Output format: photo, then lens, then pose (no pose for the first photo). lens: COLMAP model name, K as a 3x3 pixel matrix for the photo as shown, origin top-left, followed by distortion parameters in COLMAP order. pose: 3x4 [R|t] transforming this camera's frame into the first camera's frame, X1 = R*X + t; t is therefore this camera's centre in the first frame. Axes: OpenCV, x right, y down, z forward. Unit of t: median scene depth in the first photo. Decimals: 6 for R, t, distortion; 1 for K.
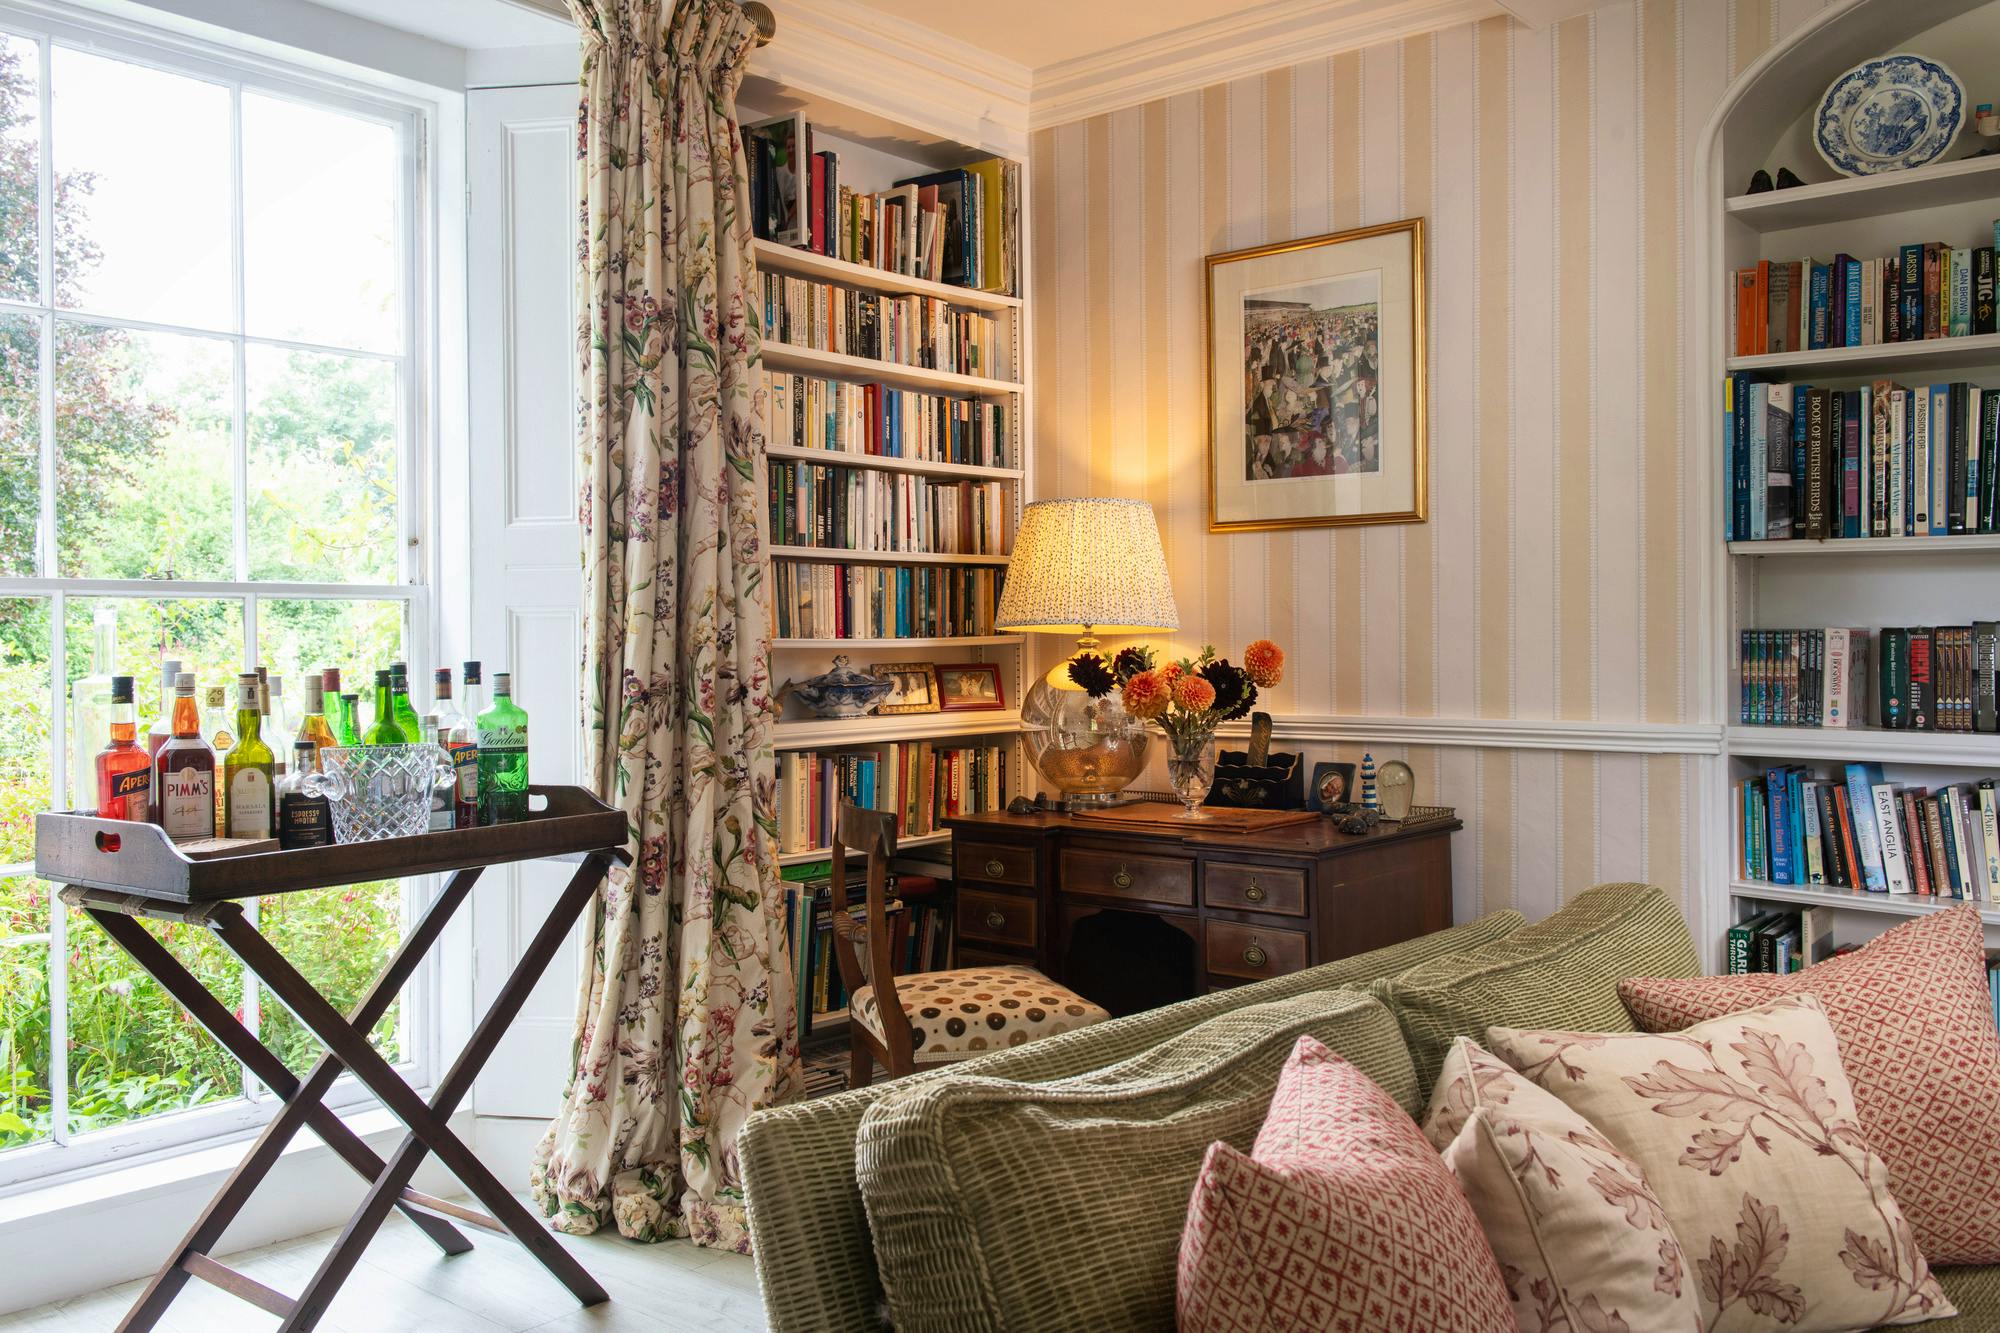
lens RADIAL K [[1663.2, 0, 1000.0], [0, 1663.2, 666.5], [0, 0, 1]] dist [0.009634, -0.000223]
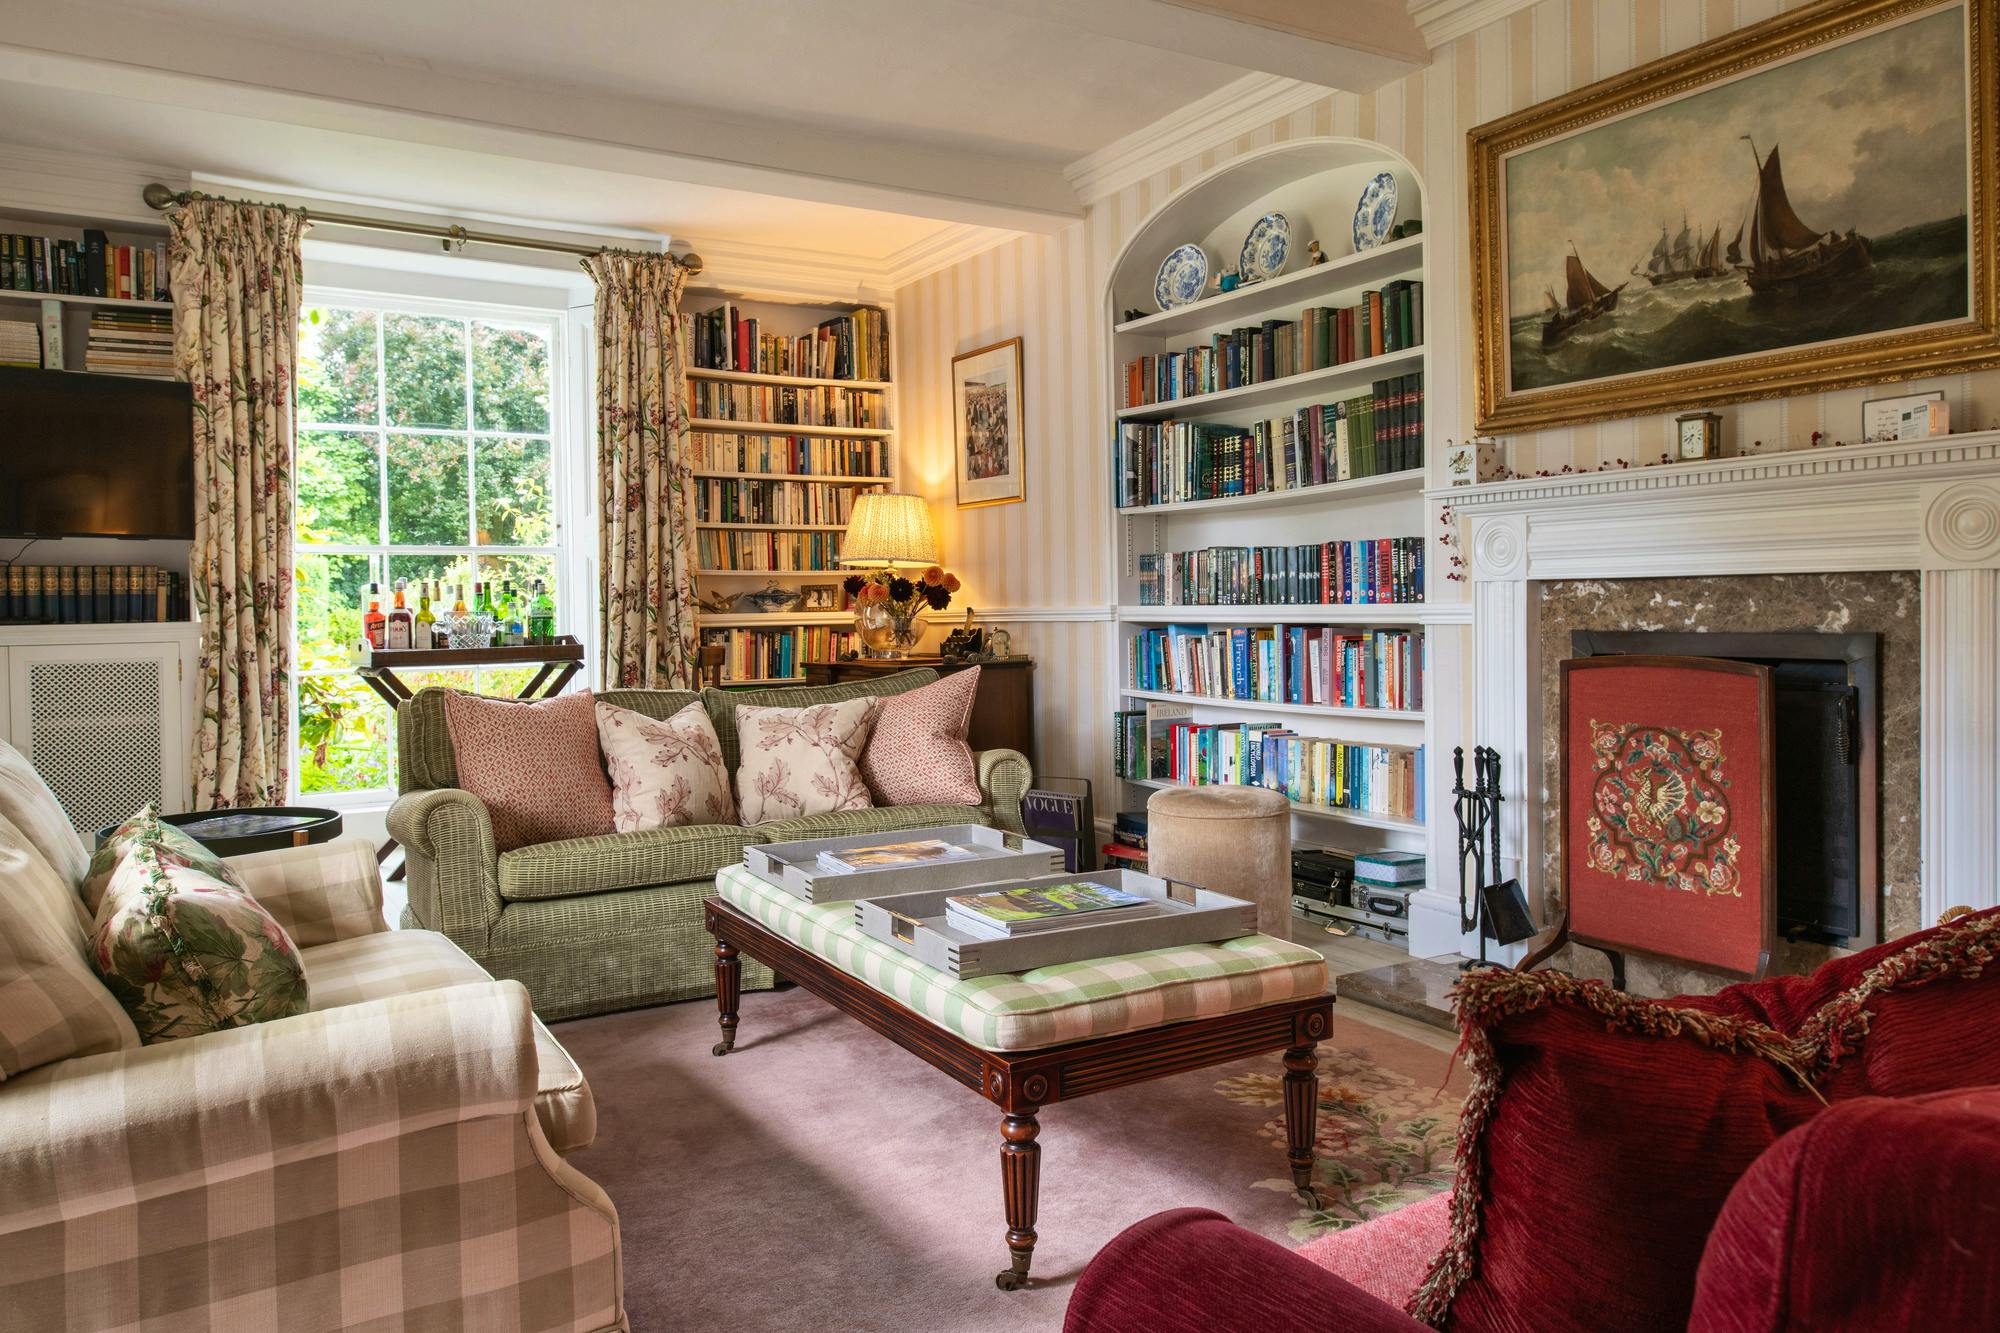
lens RADIAL K [[1393.9, 0, 1001.6], [0, 1393.9, 649.9], [0, 0, 1]] dist [0.002094, -0.000398]
pose [[0.951100, 0.002410, -0.308872, 0.760997], [0.002651, 0.999869, 0.015964, 0.057124], [0.308870, -0.016002, 0.950970, -0.515229]]
